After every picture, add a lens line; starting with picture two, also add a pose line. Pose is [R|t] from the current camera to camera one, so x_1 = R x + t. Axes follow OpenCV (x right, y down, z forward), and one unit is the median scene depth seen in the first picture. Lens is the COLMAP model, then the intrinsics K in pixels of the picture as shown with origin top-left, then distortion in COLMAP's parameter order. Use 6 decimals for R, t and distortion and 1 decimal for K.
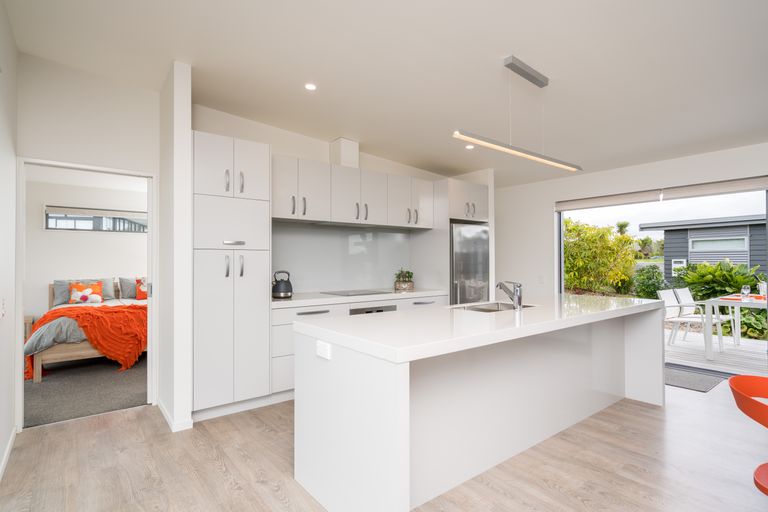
lens RADIAL K [[398.7, 0, 379.9], [0, 398.7, 257.4], [0, 0, 1]] dist [0.020773, 0.000864]
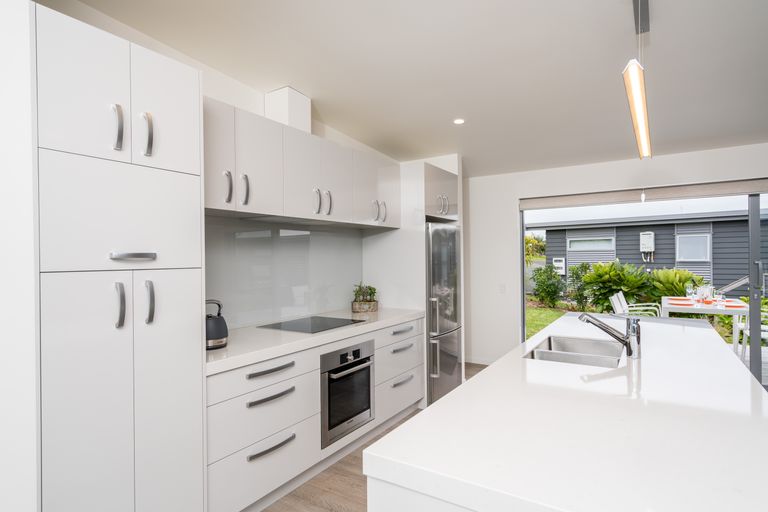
lens RADIAL K [[425.4, 0, 380.9], [0, 425.4, 258.9], [0, 0, 1]] dist [0.008621, 0.000440]
pose [[0.946639, -0.009781, 0.322149, -0.159130], [0.006484, 0.999915, 0.011308, -0.024226], [-0.322232, -0.008615, 0.946622, 0.258497]]
